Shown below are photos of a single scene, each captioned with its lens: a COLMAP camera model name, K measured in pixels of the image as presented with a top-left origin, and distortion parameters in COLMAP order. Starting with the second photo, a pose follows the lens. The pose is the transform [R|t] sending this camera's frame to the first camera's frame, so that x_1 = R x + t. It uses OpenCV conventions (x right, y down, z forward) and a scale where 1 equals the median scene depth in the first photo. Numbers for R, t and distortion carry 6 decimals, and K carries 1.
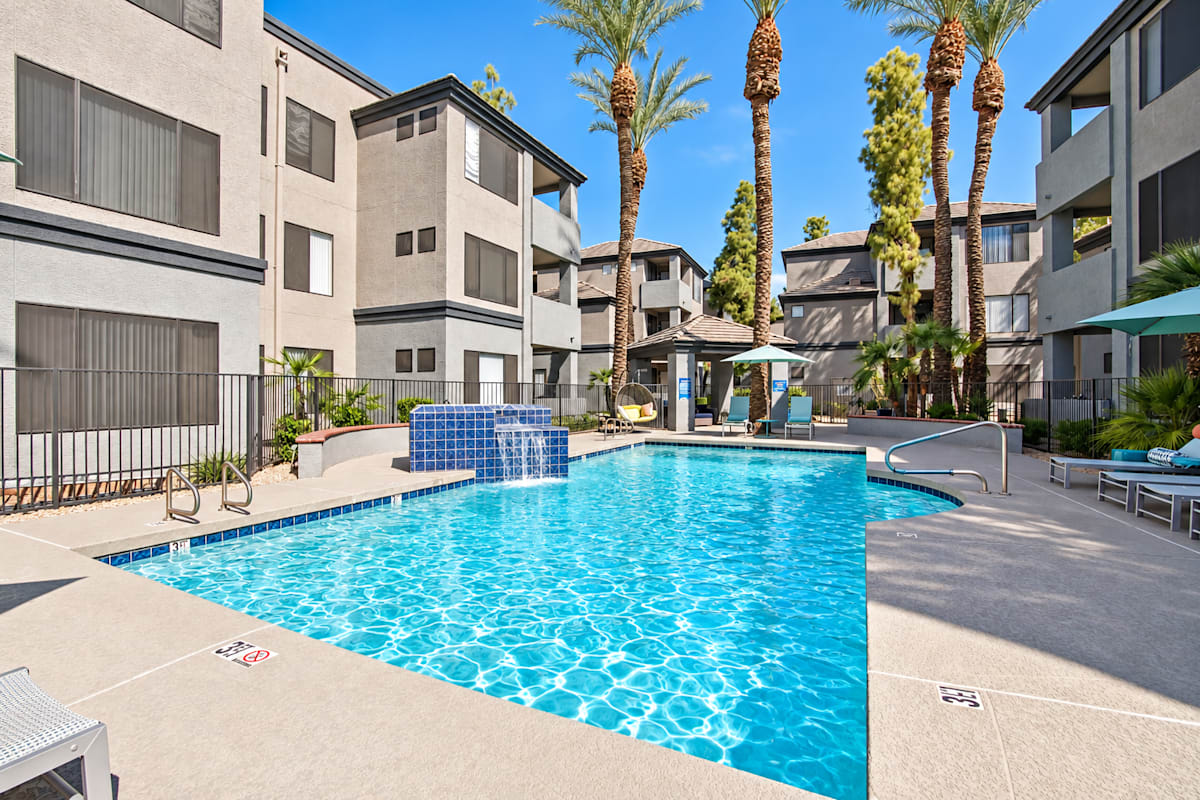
lens RADIAL K [[547.7, 0, 596.1], [0, 547.7, 394.9], [0, 0, 1]] dist [-0.032765, 0.004782]
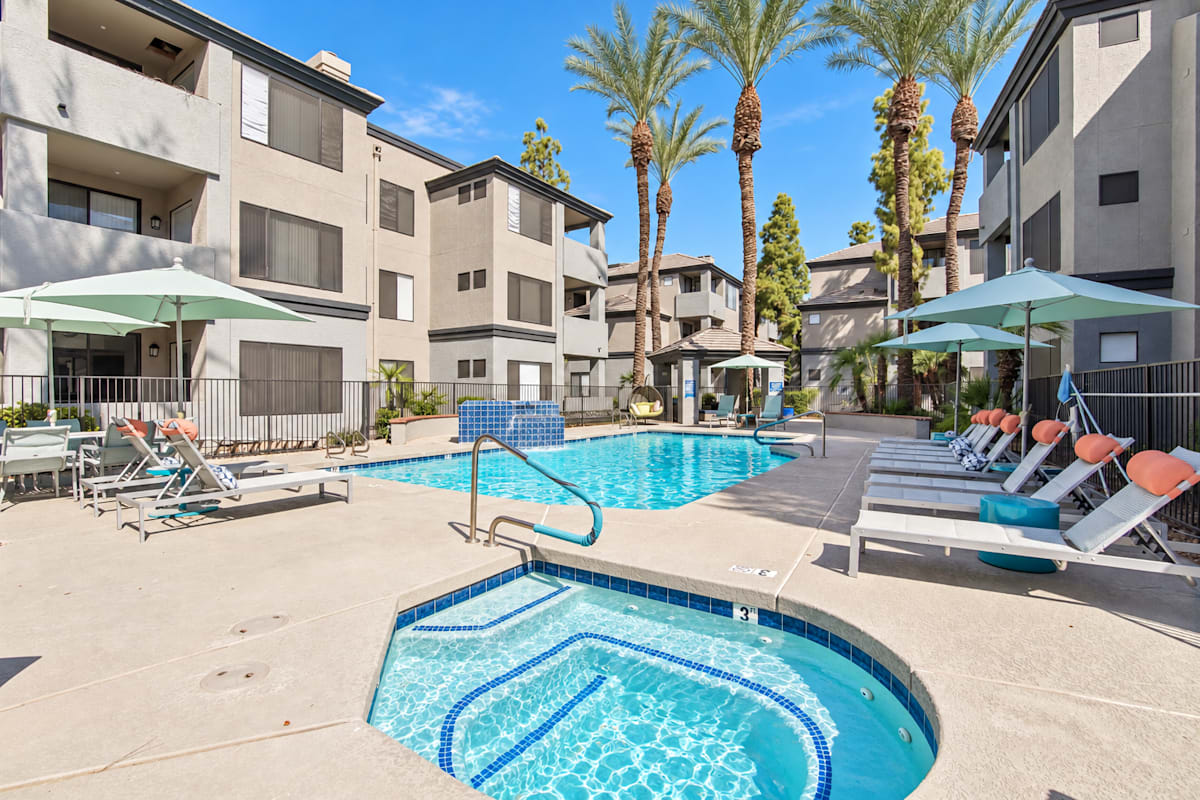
lens RADIAL K [[547.7, 0, 602.4], [0, 547.7, 396.2], [0, 0, 1]] dist [-0.032765, 0.004782]
pose [[0.992586, 0.000327, -0.121546, 0.128652], [-0.000001, 0.999996, 0.002677, 0.001526], [0.121547, -0.002657, 0.992582, -0.252344]]
